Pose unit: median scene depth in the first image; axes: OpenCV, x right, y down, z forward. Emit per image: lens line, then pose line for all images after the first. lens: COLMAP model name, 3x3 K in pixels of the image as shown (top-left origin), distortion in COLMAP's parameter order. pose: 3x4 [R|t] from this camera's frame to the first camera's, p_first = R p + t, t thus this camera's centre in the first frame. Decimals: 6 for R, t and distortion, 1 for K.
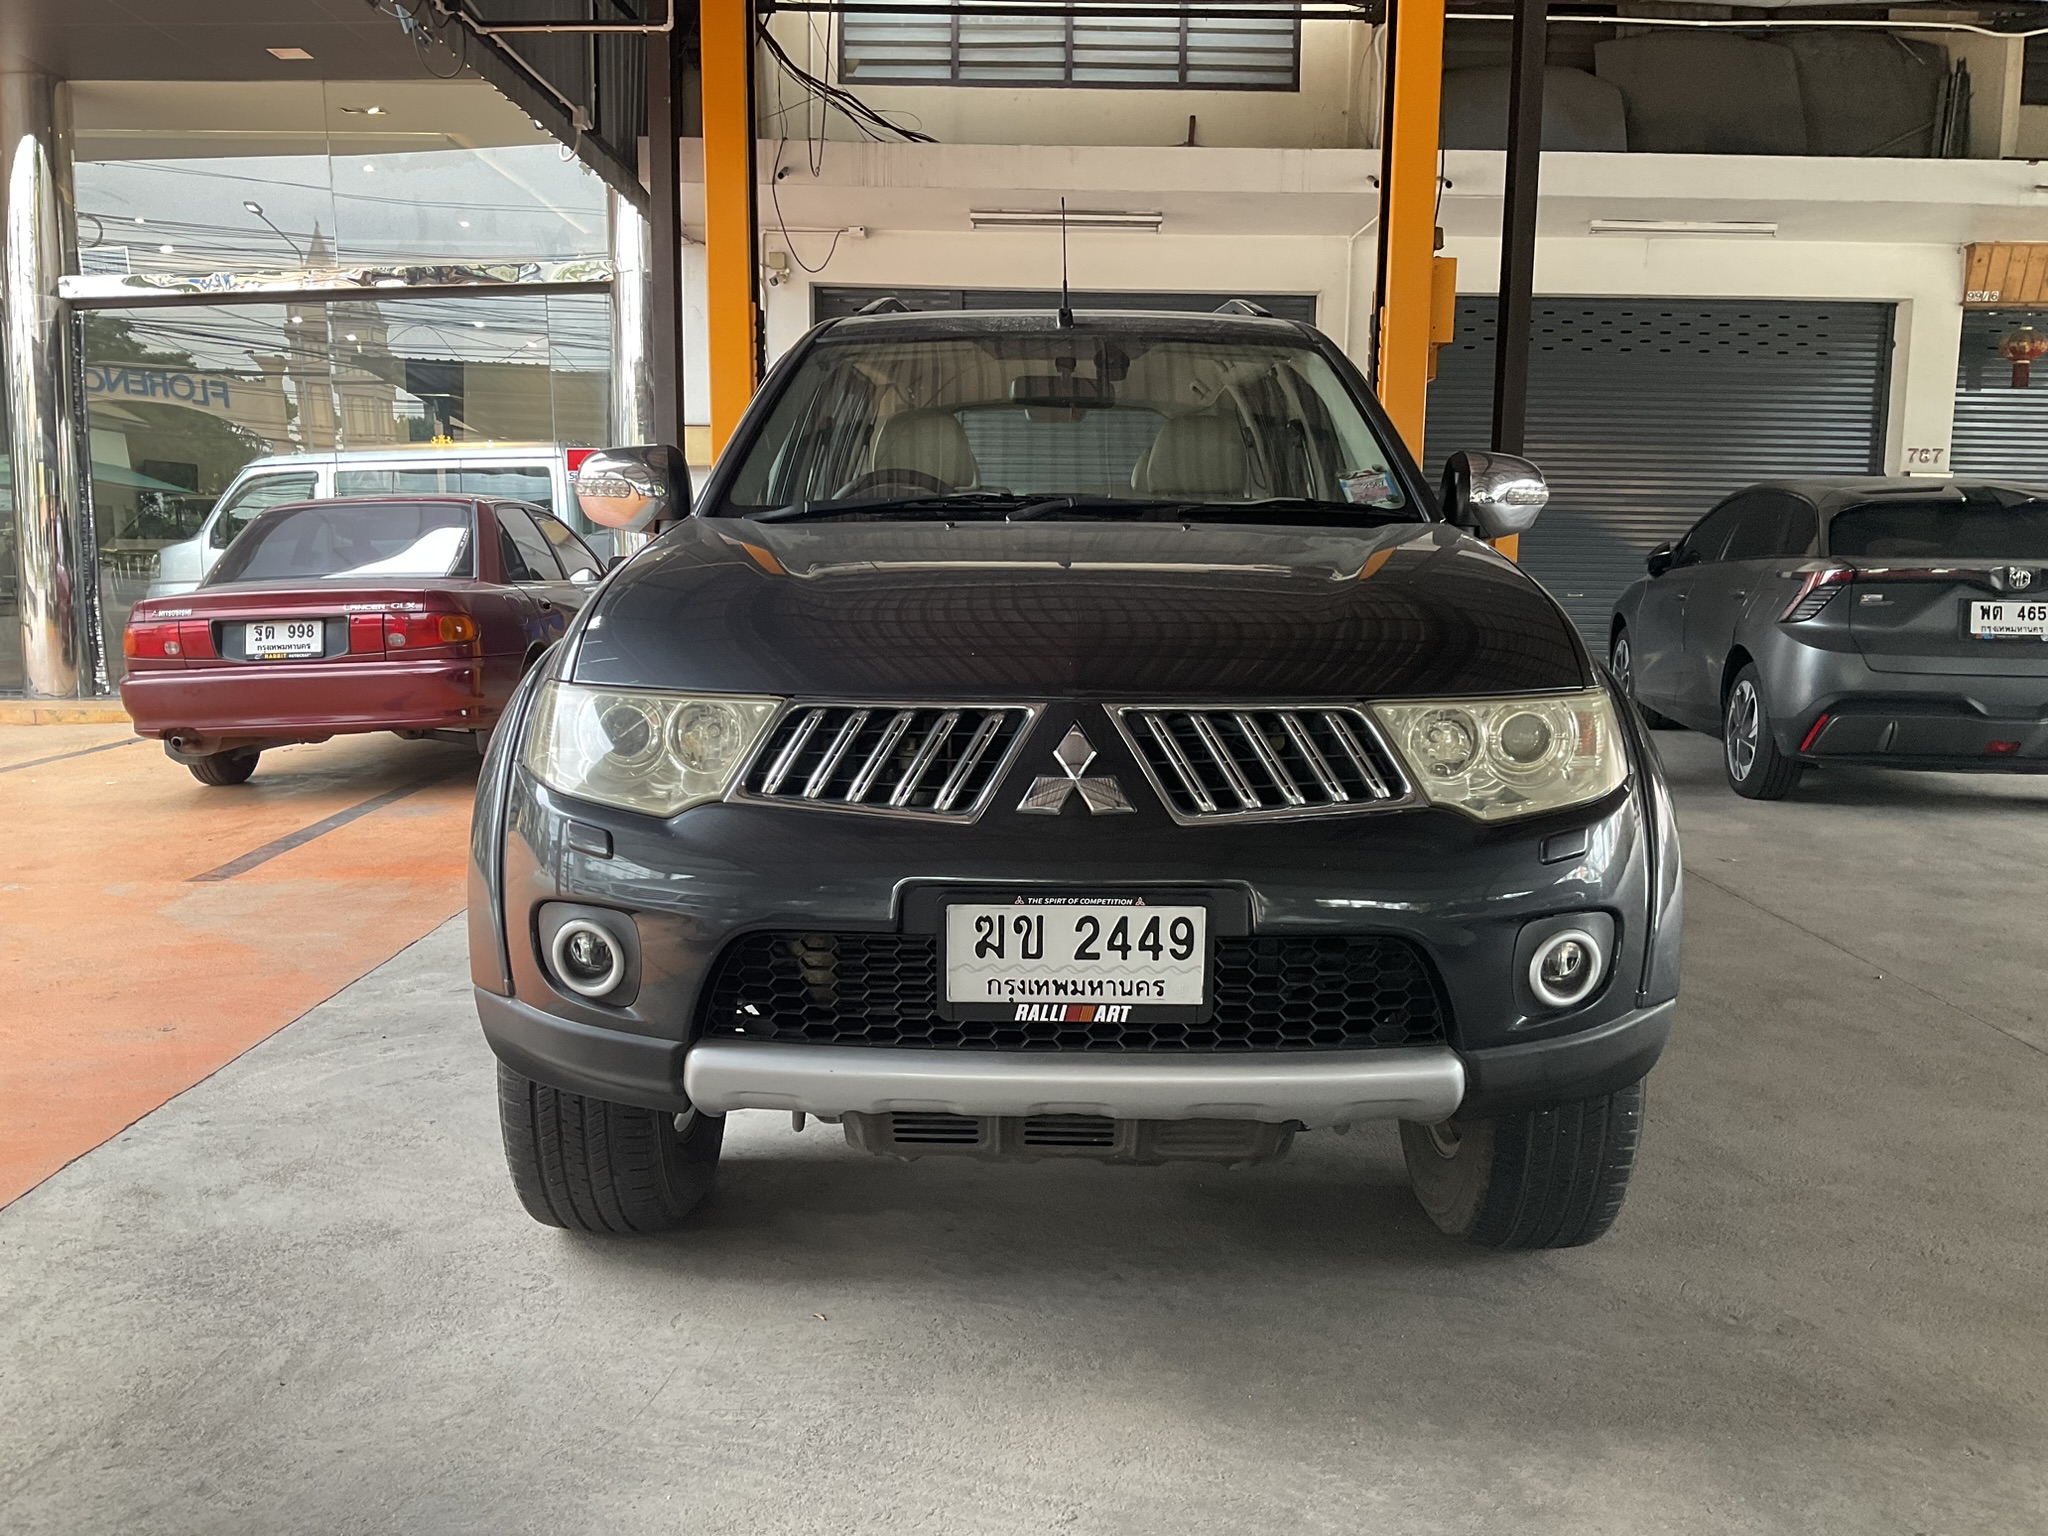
lens RADIAL K [[1699.1, 0, 1019.8], [0, 1699.1, 768.2], [0, 0, 1]] dist [0.052820, -0.104049]
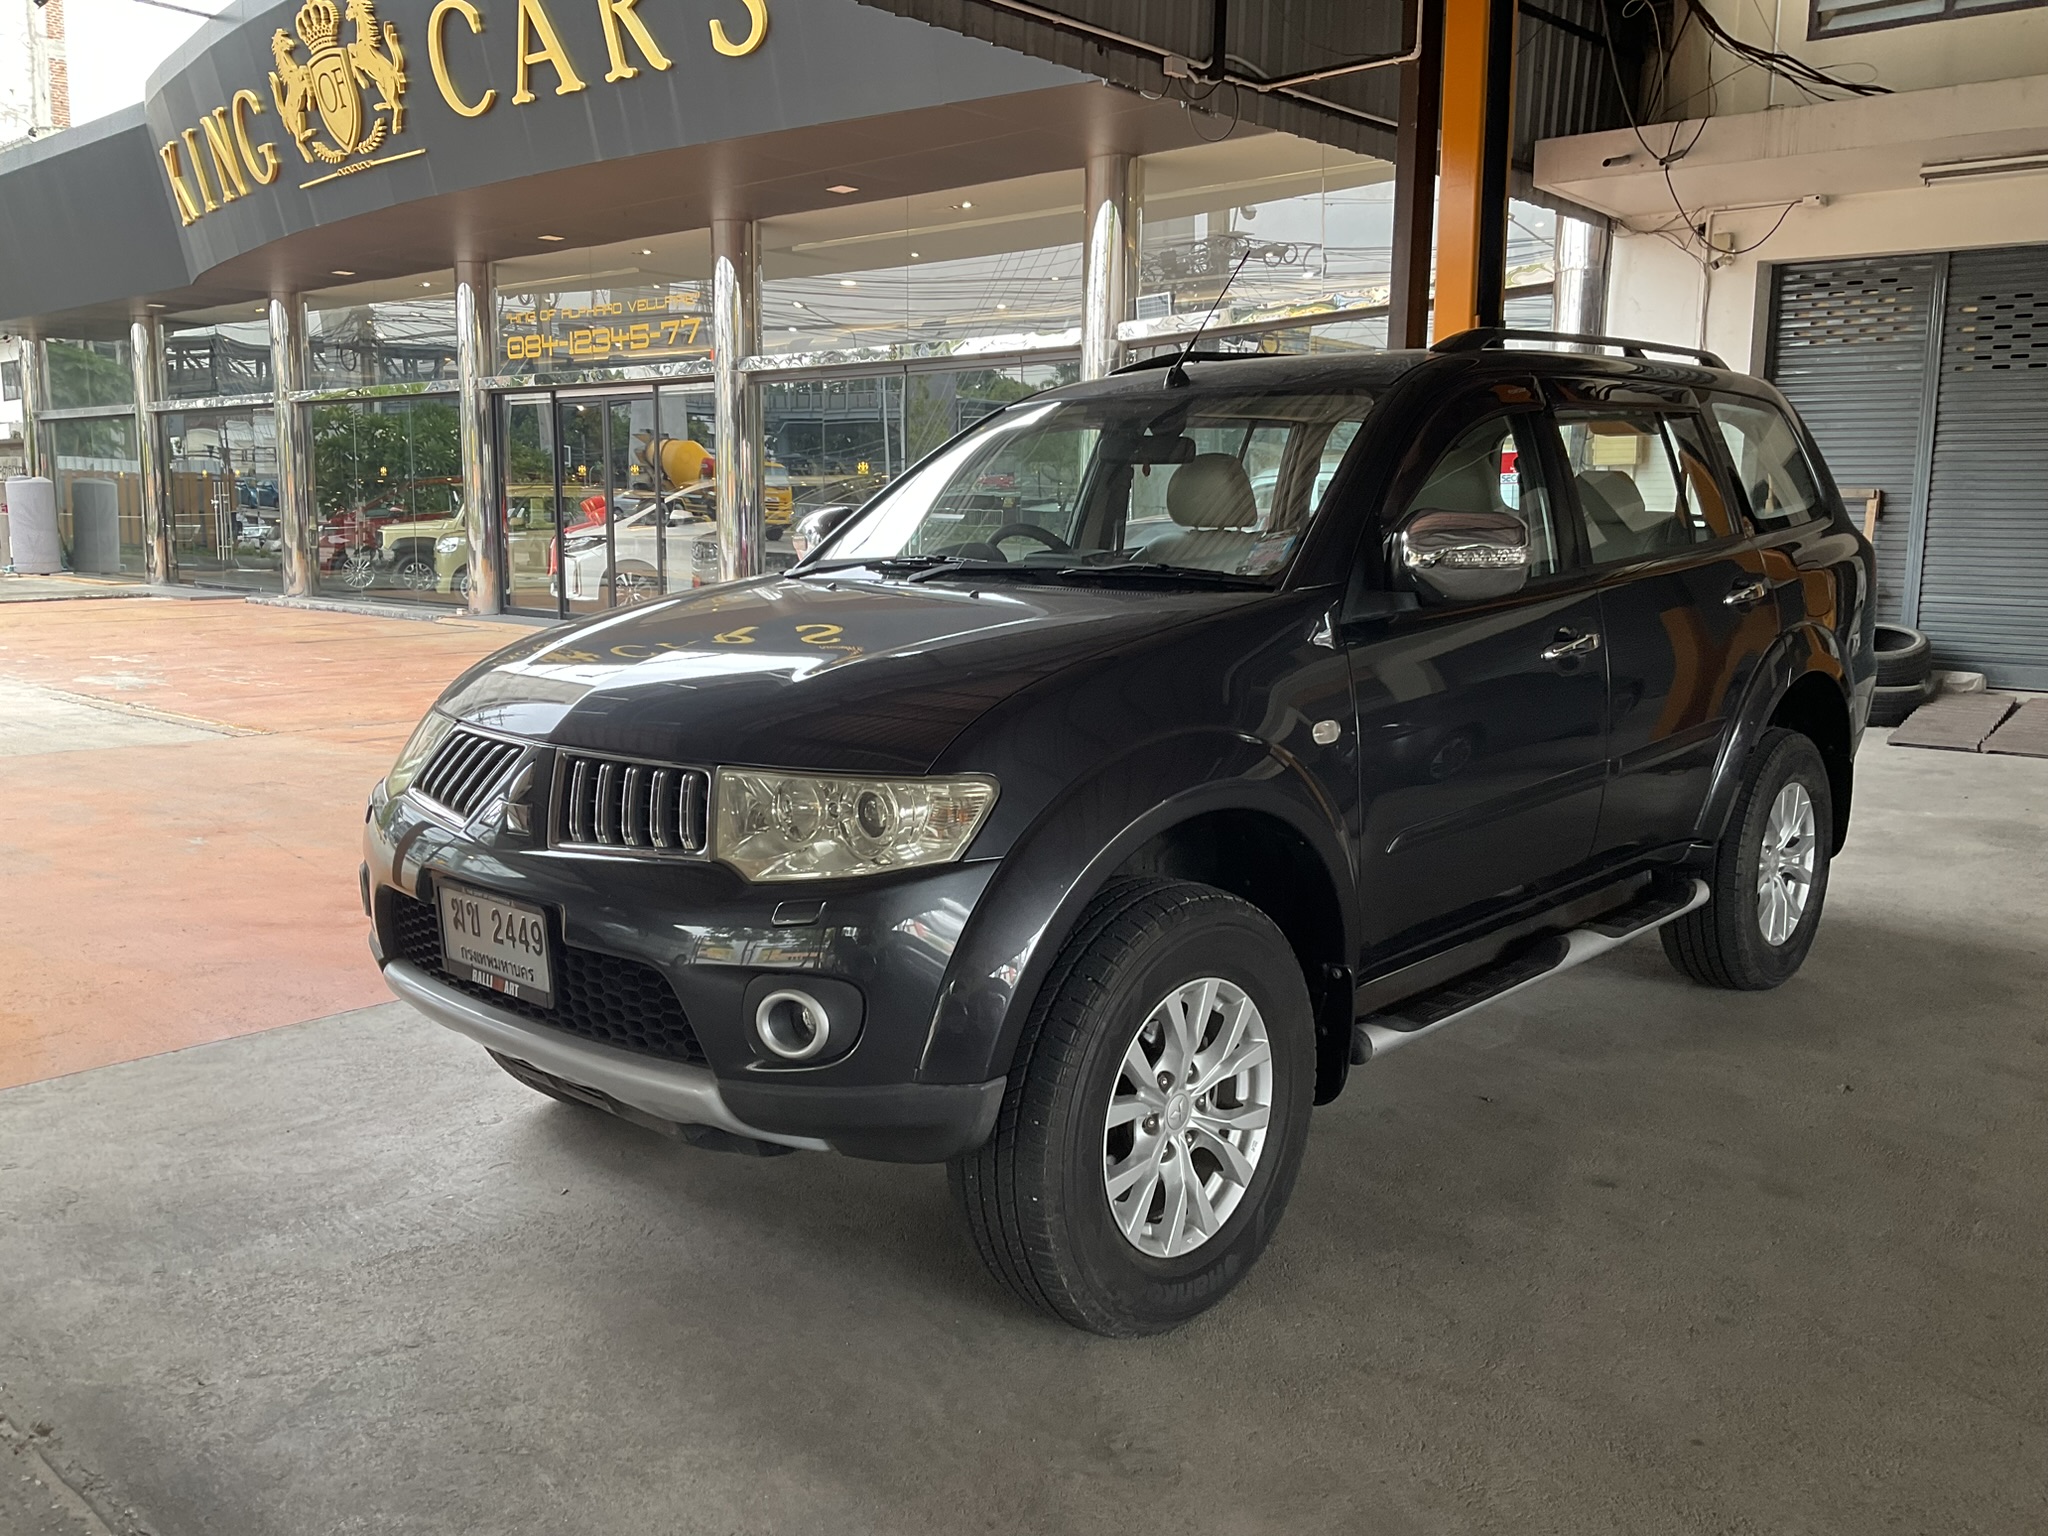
lens RADIAL K [[1699.1, 0, 1012.7], [0, 1699.1, 777.2], [0, 0, 1]] dist [0.052820, -0.104049]
pose [[0.738514, 0.099457, -0.666863, 0.967056], [-0.087662, 0.994829, 0.051290, -0.094027], [0.668515, 0.020580, 0.743414, 0.236467]]
